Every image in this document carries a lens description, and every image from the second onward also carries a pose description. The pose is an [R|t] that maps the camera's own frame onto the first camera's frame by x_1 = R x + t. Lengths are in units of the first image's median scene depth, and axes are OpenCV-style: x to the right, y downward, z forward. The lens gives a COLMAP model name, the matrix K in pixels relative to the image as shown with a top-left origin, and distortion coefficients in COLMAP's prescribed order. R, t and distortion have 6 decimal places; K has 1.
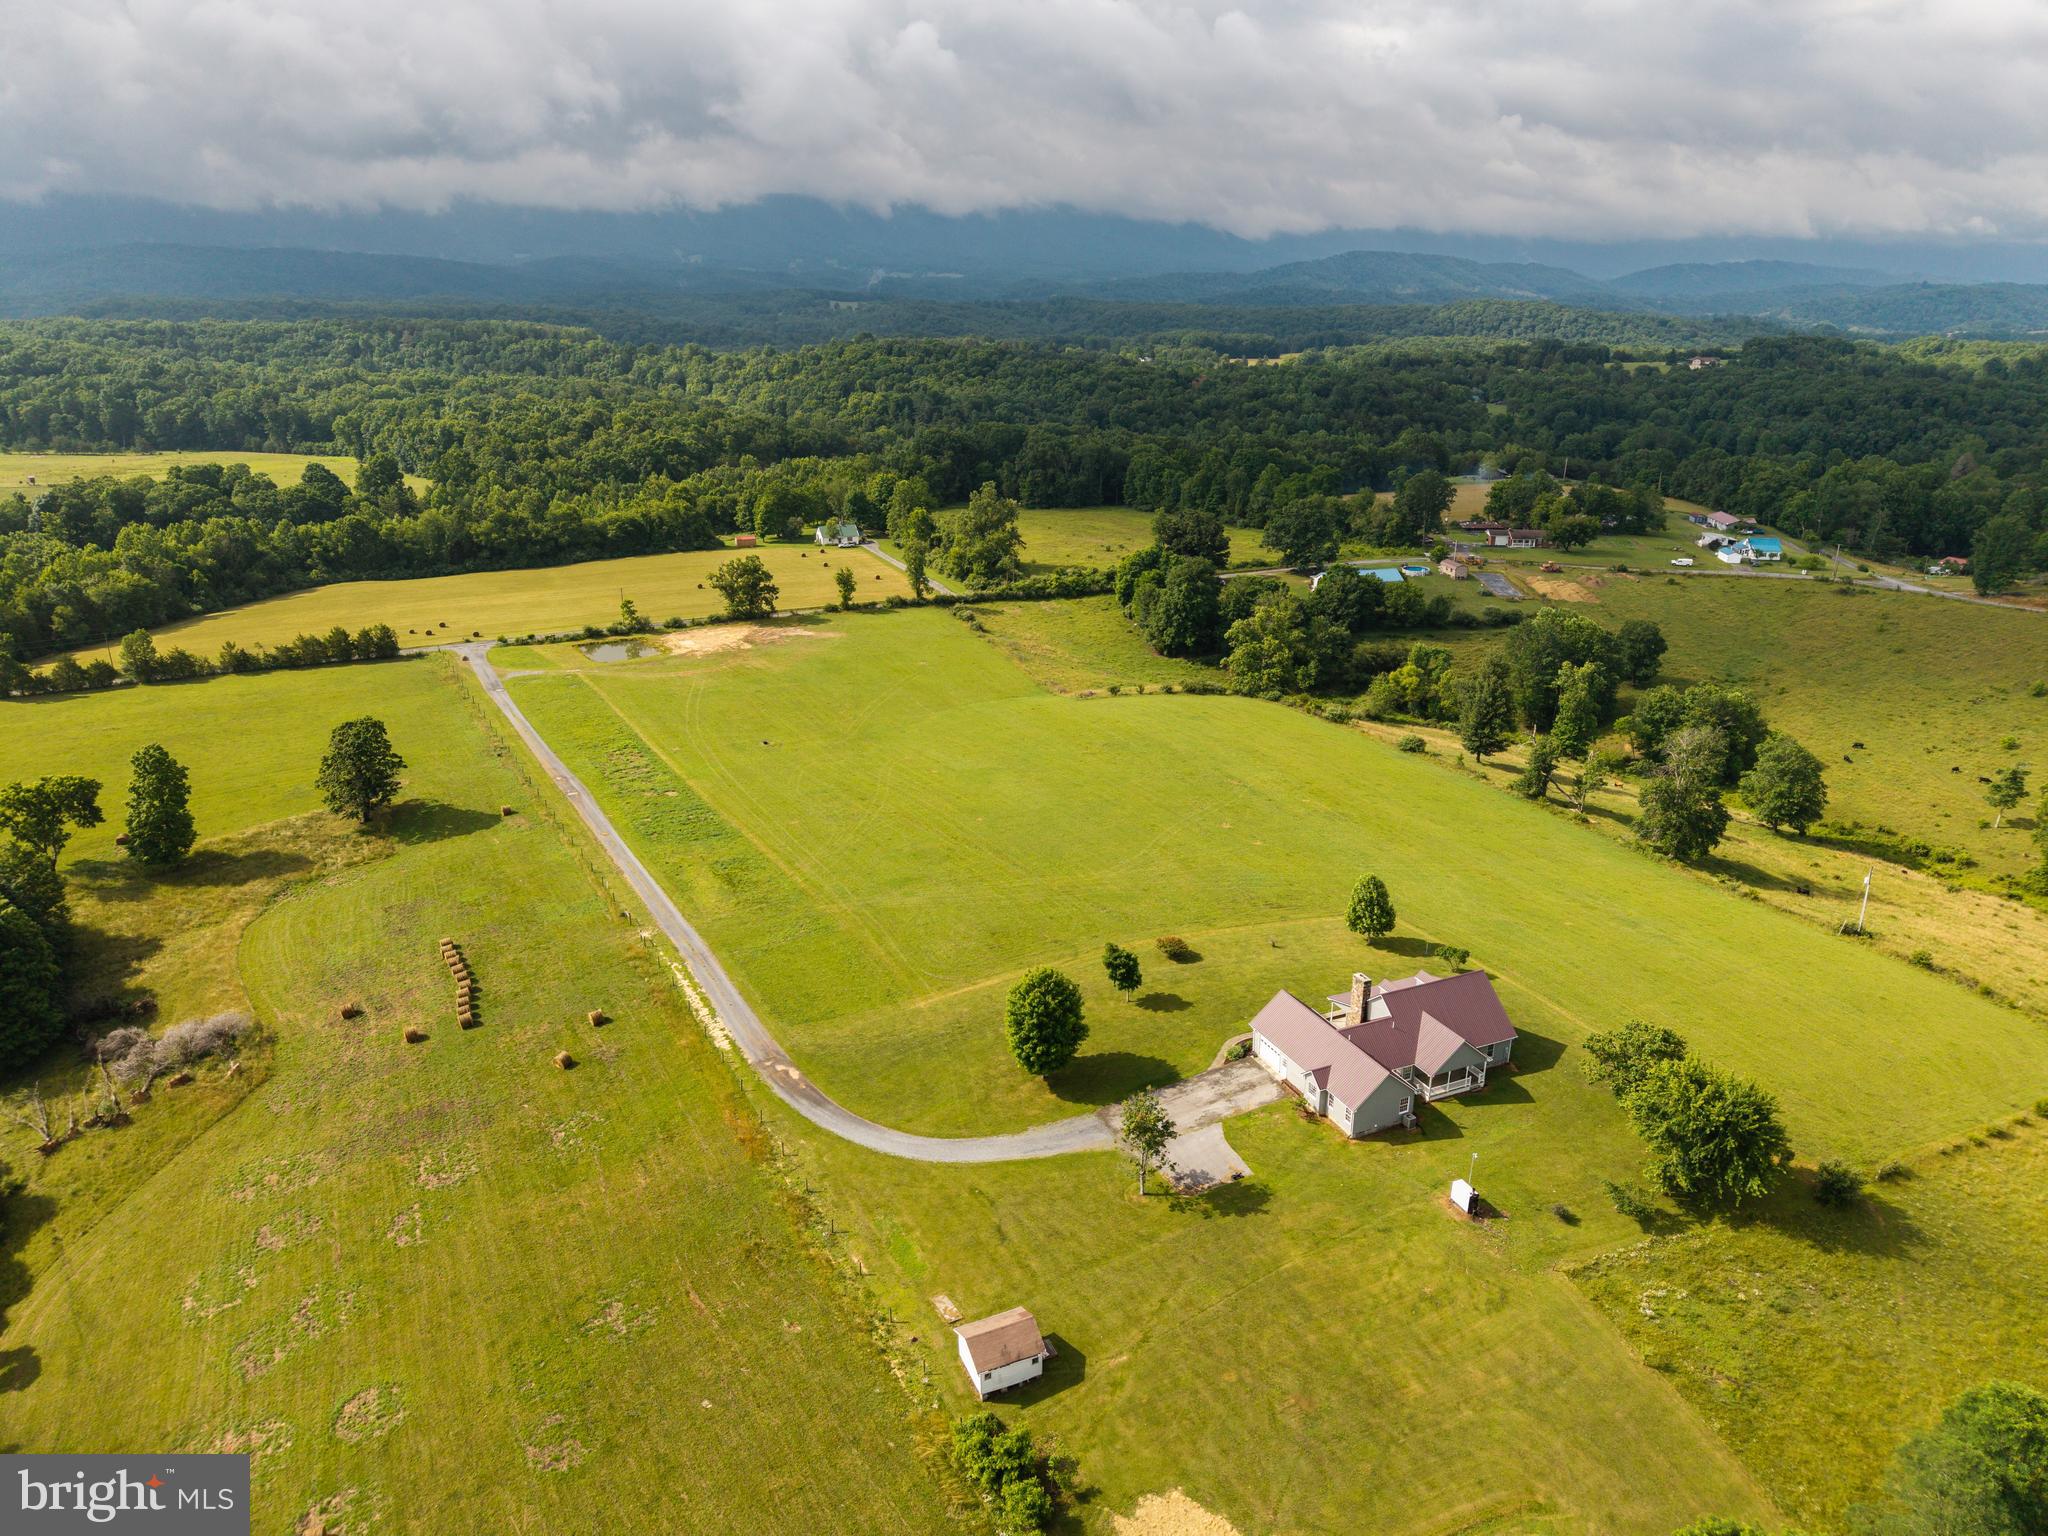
lens RADIAL K [[1377.0, 0, 1025.4], [0, 1377.0, 774.4], [0, 0, 1]] dist [0.050196, -0.059565]
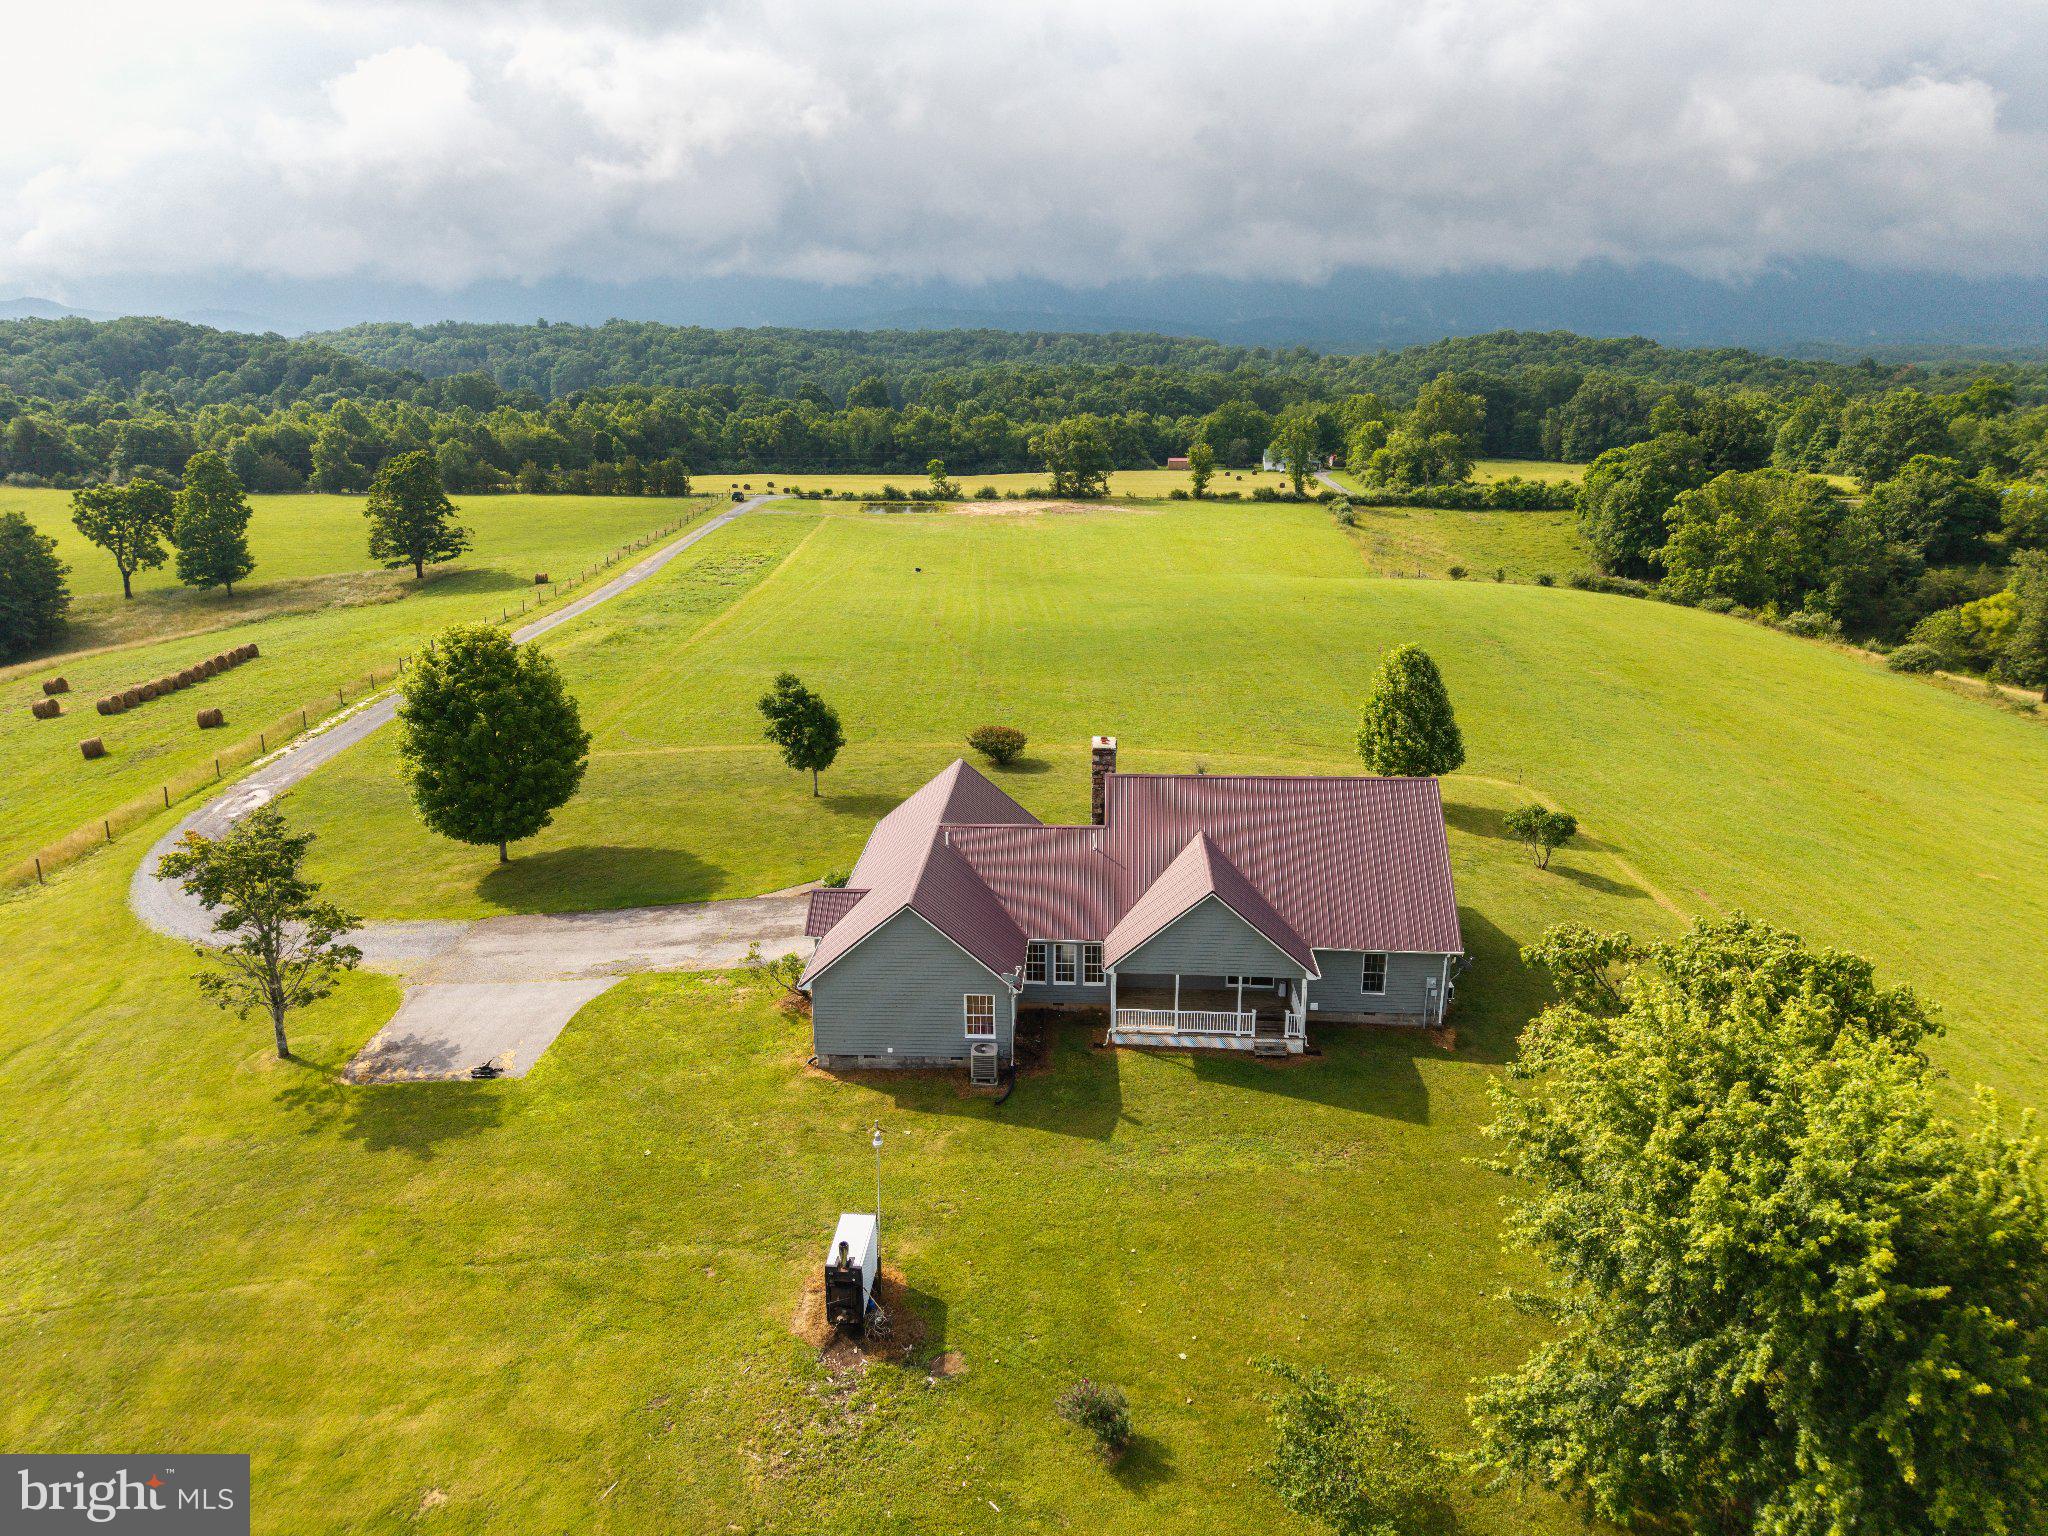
lens RADIAL K [[1377.0, 0, 1025.4], [0, 1377.0, 774.4], [0, 0, 1]] dist [0.050196, -0.059565]
pose [[0.888740, 0.132241, -0.438924, 0.184429], [-0.151535, 0.988411, -0.009039, 0.074817], [0.432642, 0.074546, 0.898479, 0.284989]]
